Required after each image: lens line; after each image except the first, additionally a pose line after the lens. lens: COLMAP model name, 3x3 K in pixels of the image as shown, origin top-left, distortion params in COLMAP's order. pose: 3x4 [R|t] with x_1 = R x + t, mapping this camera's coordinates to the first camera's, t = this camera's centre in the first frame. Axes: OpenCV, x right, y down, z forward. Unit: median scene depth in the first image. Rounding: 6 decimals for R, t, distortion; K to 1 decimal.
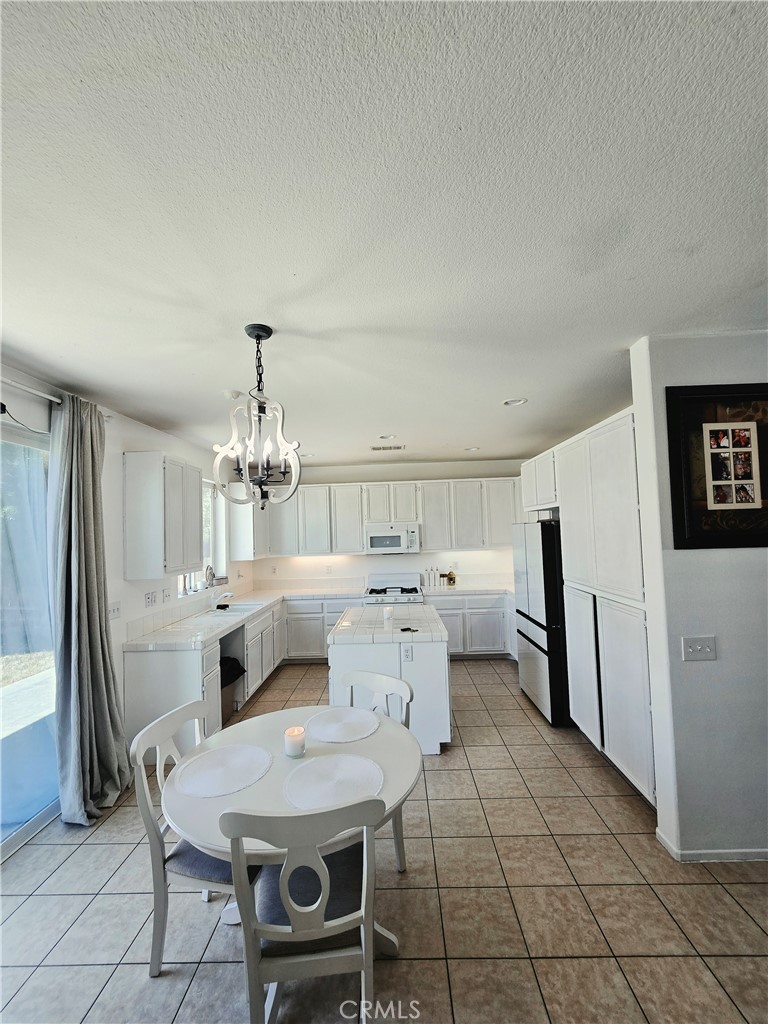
lens RADIAL K [[416.7, 0, 384.0], [0, 416.7, 512.0], [0, 0, 1]] dist [-0.015297, 0.003856]
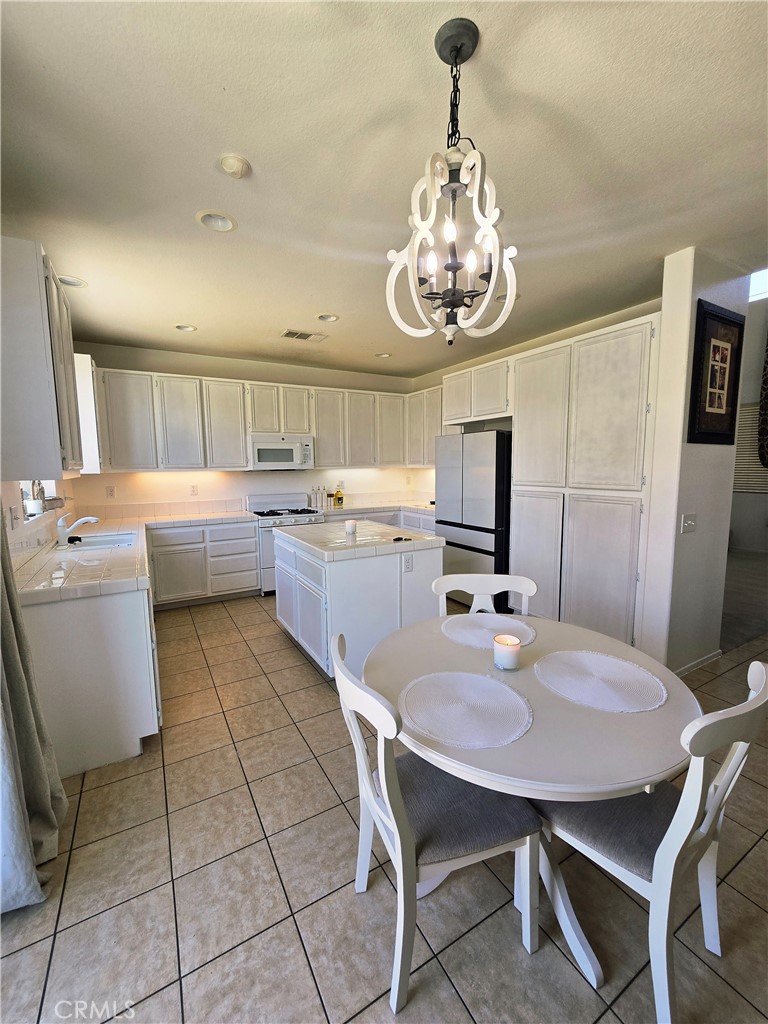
lens RADIAL K [[420.3, 0, 384.0], [0, 420.3, 512.0], [0, 0, 1]] dist [-0.002183, -0.000378]
pose [[0.854318, -0.035144, 0.518561, -0.259374], [-0.042115, 0.989750, 0.136460, 0.060172], [-0.518041, -0.138419, 0.844081, 0.151829]]
